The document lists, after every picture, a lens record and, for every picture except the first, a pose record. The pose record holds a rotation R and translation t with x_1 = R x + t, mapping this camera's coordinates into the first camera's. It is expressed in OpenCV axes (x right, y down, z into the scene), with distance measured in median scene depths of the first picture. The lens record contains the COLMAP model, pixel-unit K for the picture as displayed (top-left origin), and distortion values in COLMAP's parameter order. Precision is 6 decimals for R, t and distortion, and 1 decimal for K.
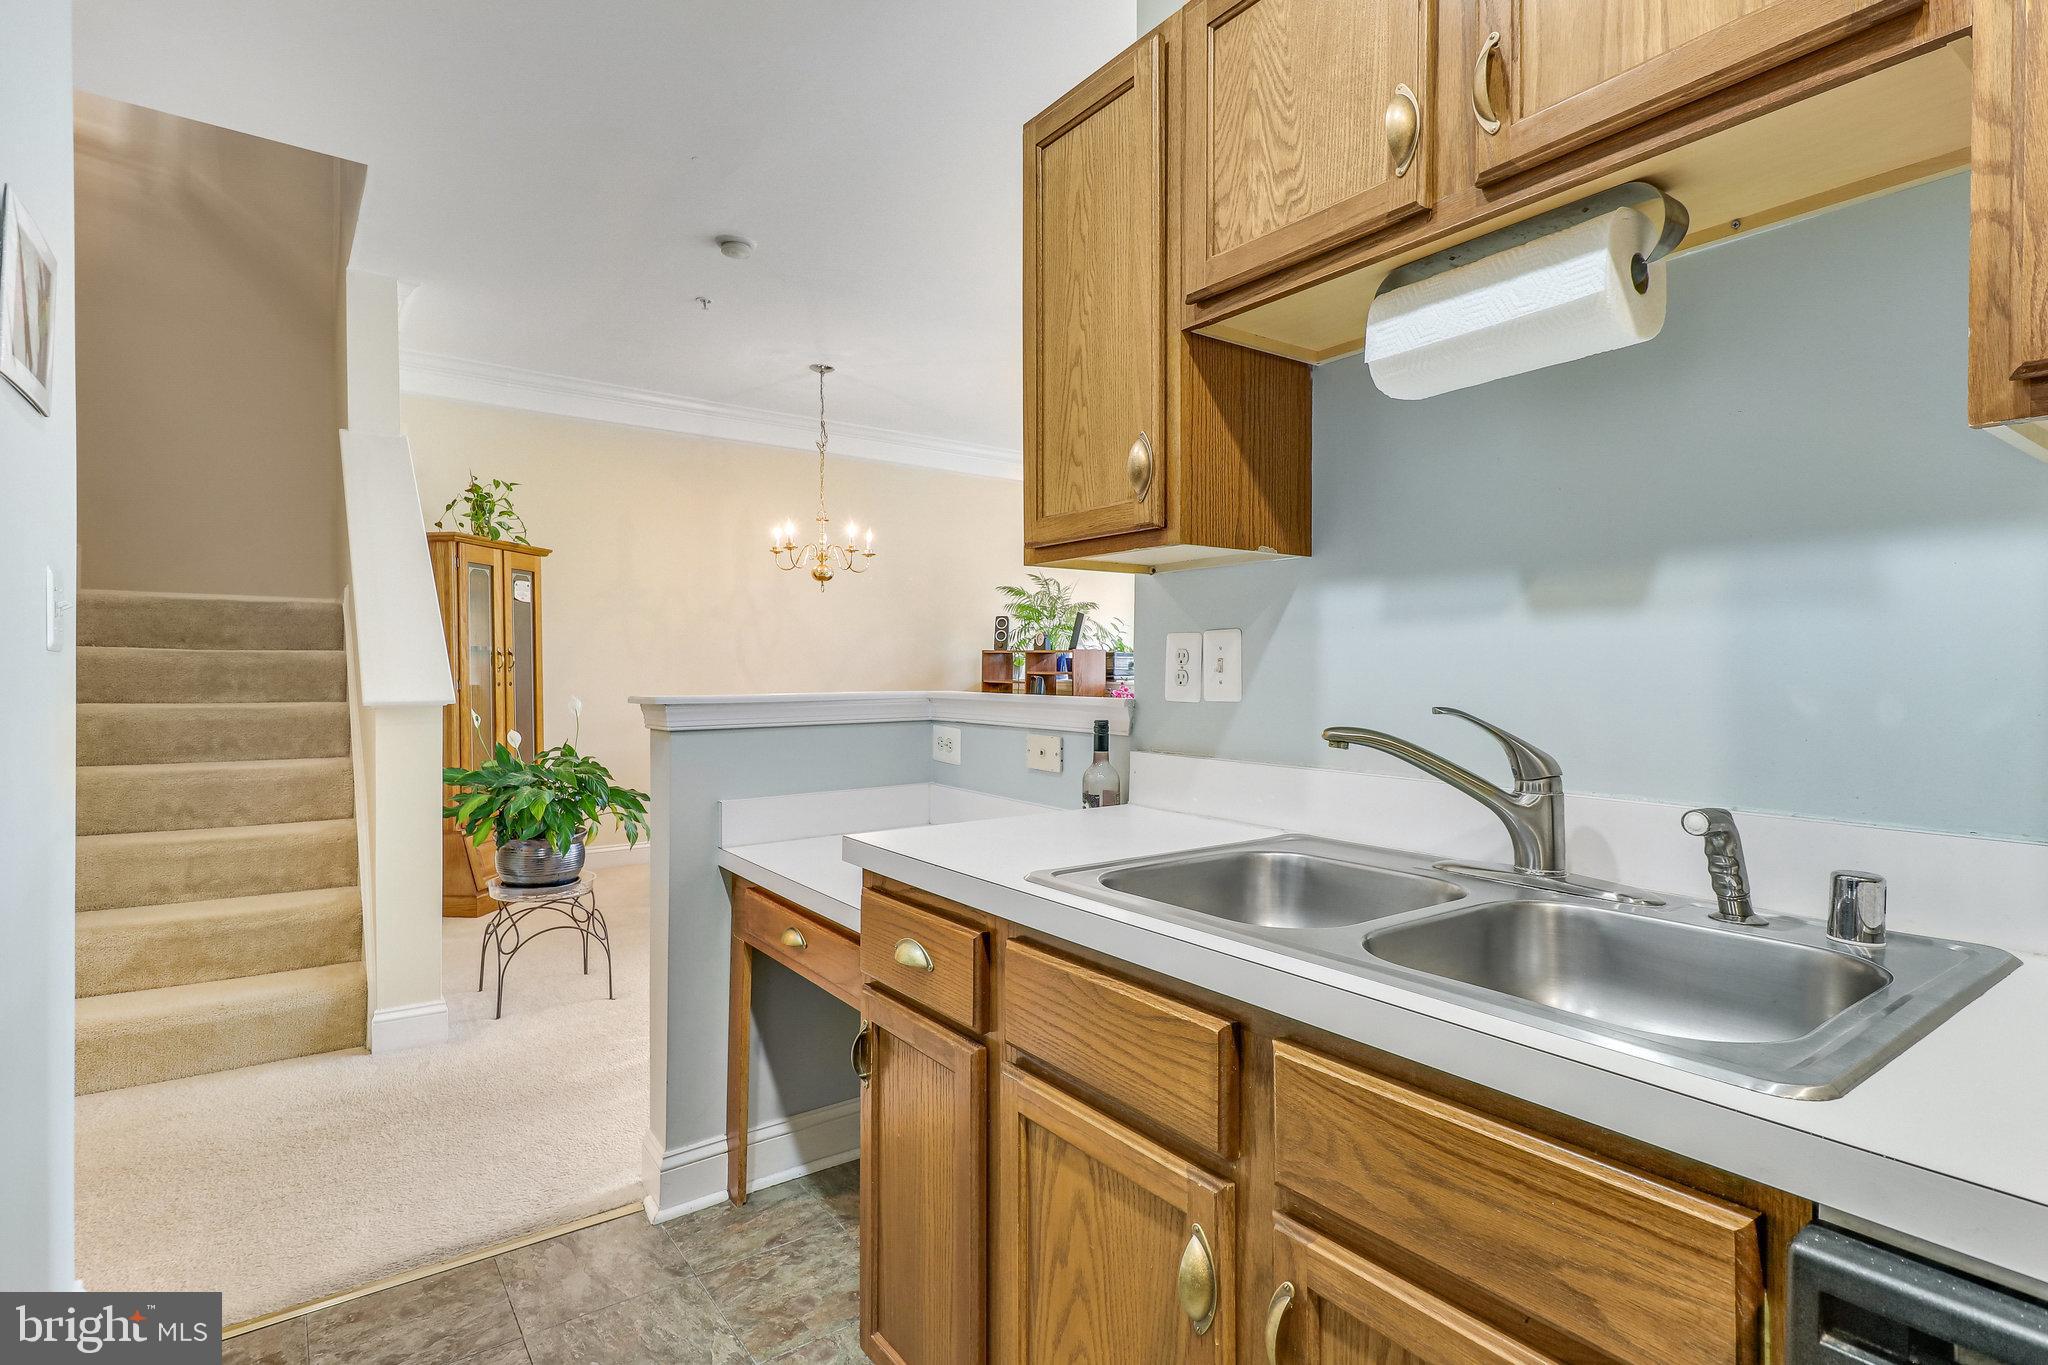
lens RADIAL K [[1093.1, 0, 1024.0], [0, 1093.1, 682.5], [0, 0, 1]] dist [0.002030, 0.000251]
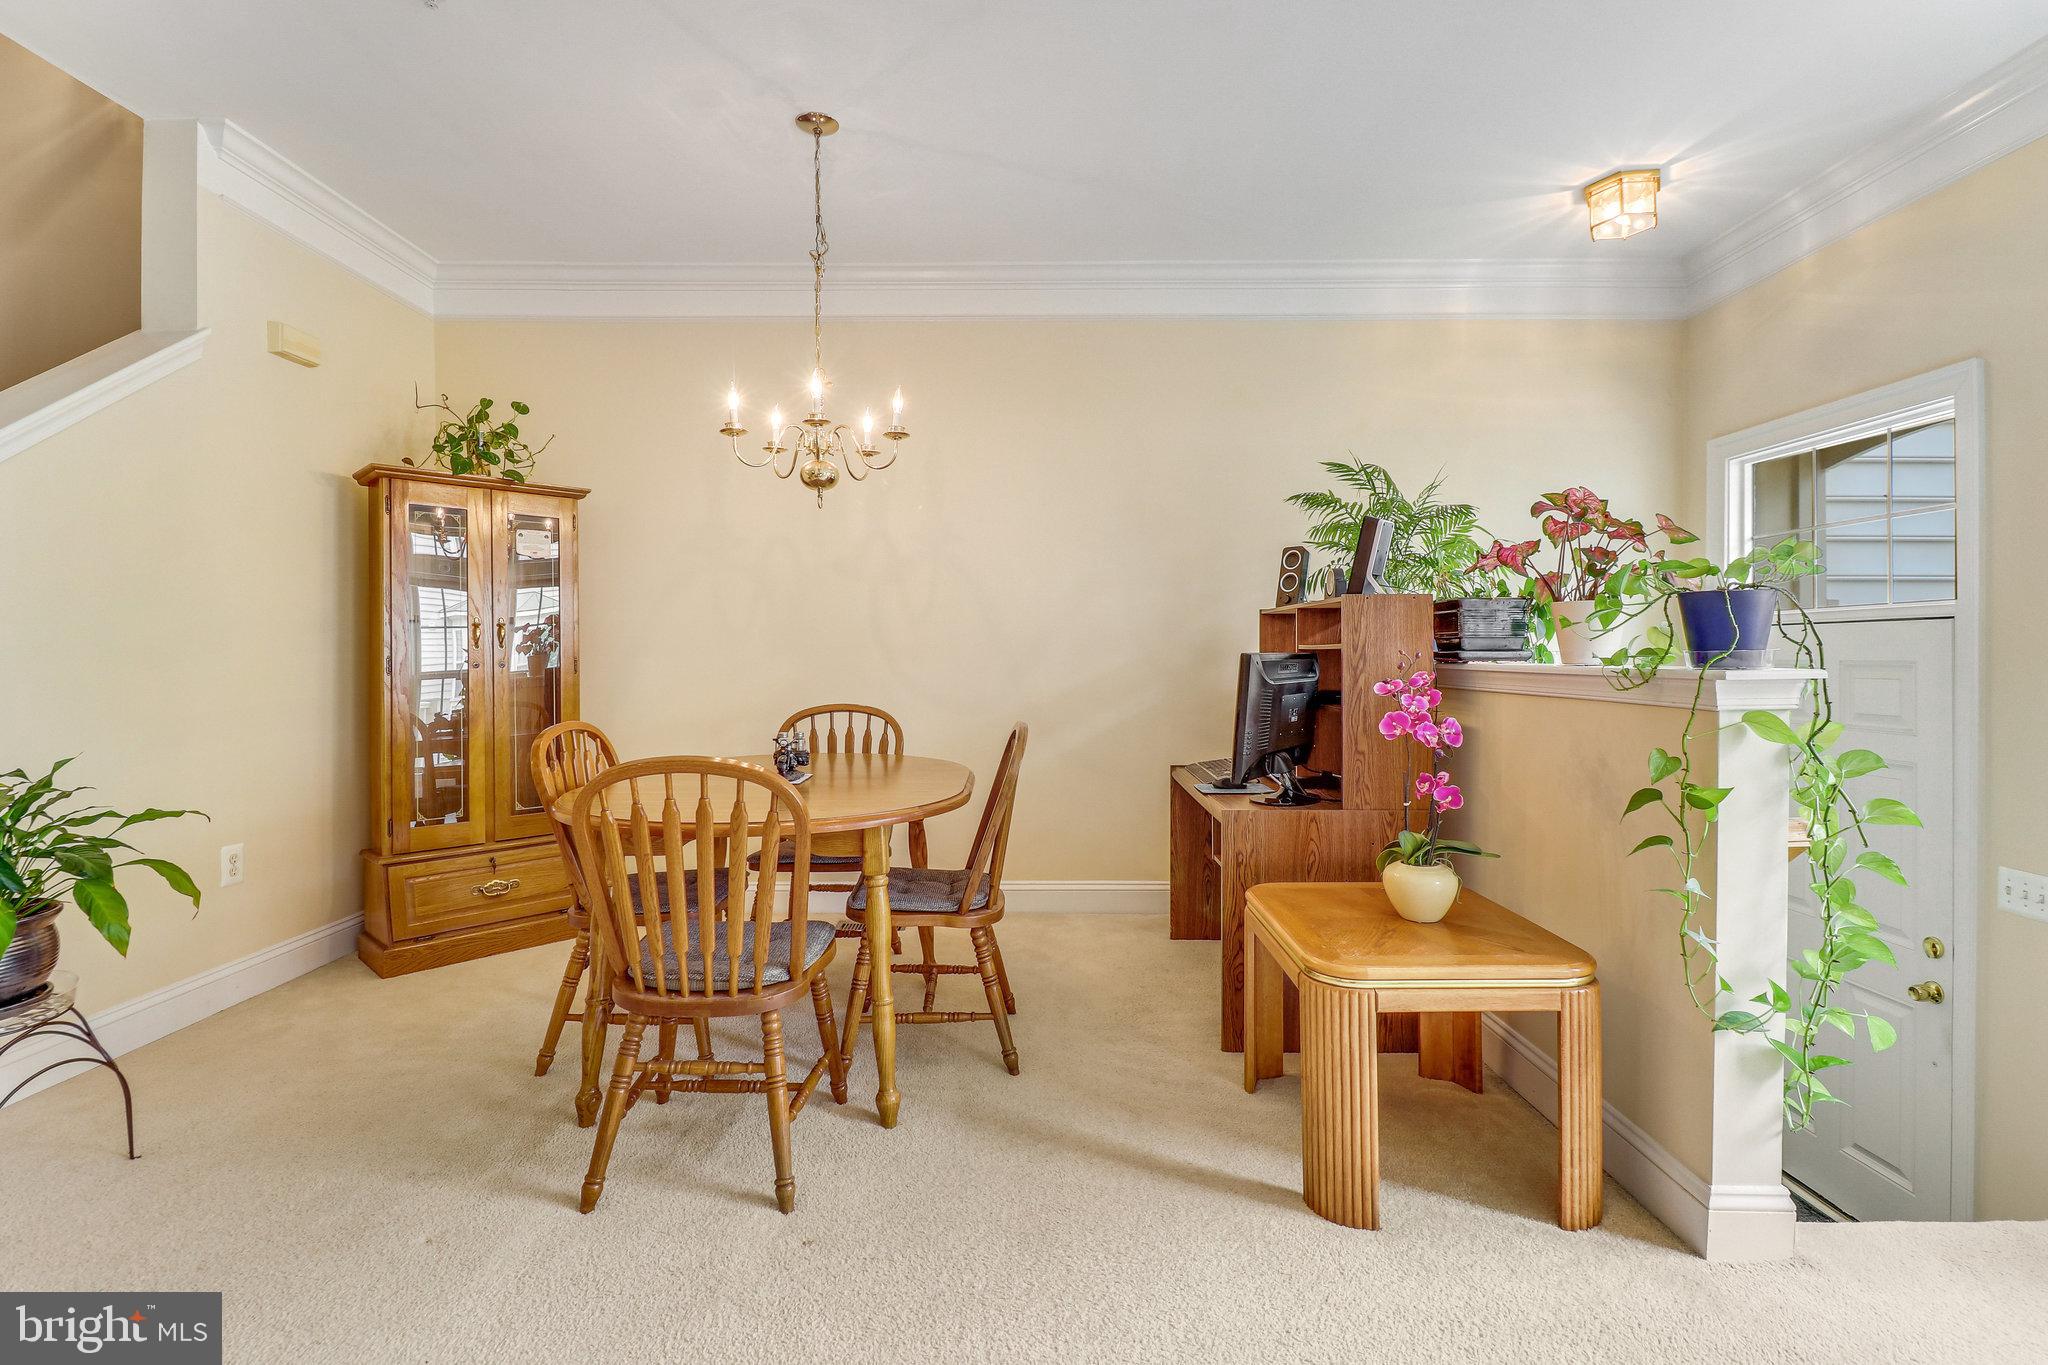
lens RADIAL K [[954.1, 0, 1019.8], [0, 954.1, 660.2], [0, 0, 1]] dist [0.001128, -0.000584]
pose [[0.784618, -0.002859, -0.619973, 0.291492], [-0.004853, 0.999930, -0.010752, 0.004655], [0.619961, 0.011445, 0.784549, 0.910204]]
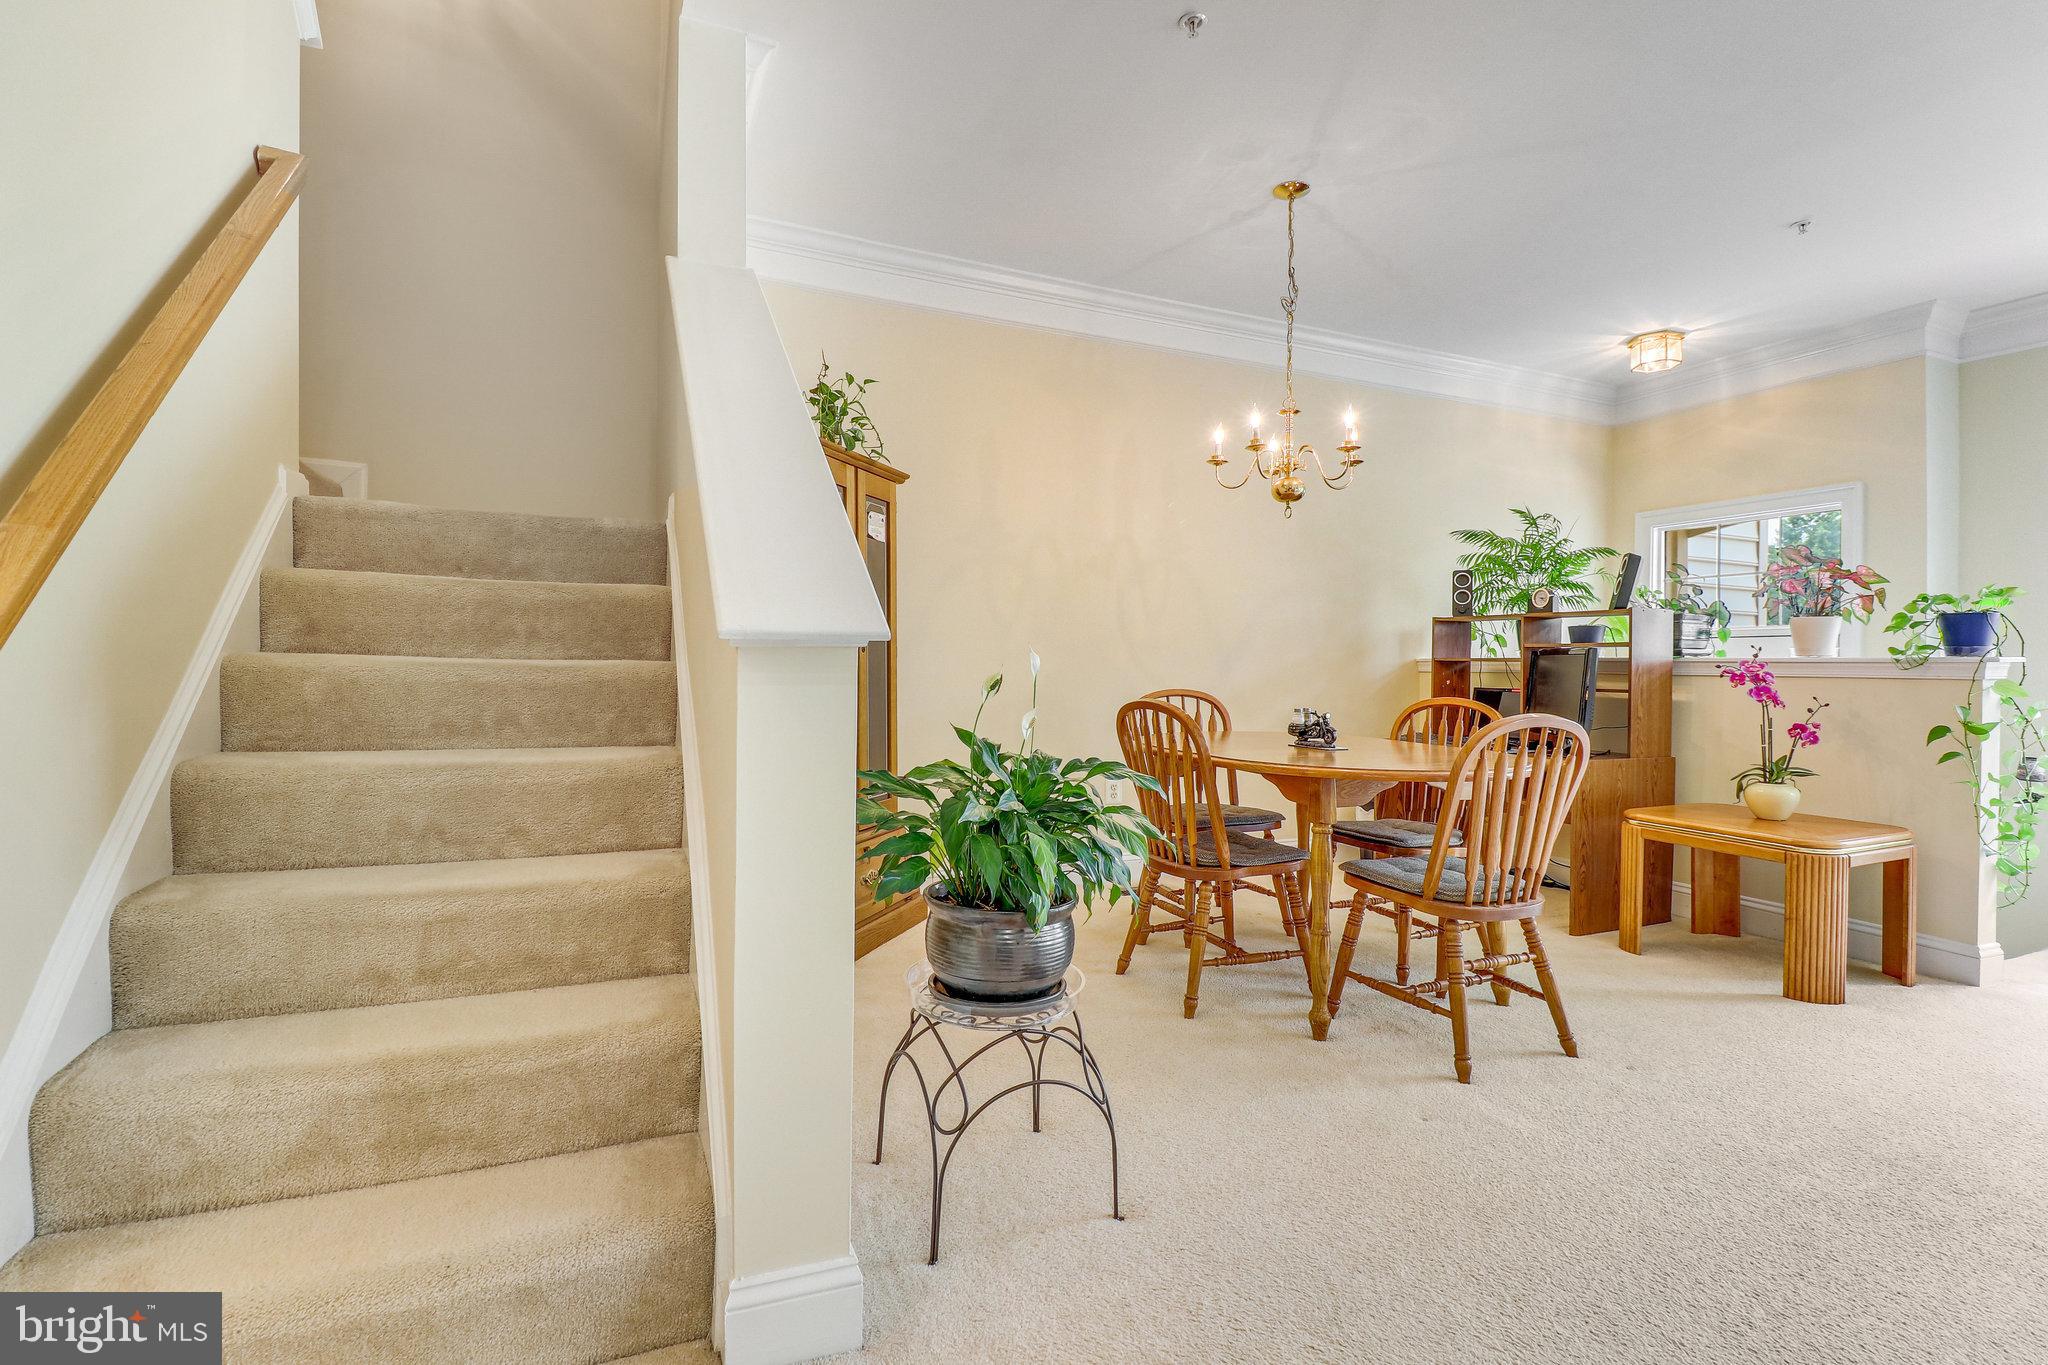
lens RADIAL K [[961.4, 0, 952.5], [0, 961.4, 671.7], [0, 0, 1]] dist [0.005664, -0.007539]
pose [[0.968479, 0.005467, -0.249037, -0.323211], [-0.008928, 0.999879, -0.012770, 0.031065], [0.248937, 0.014591, 0.968410, 0.500595]]
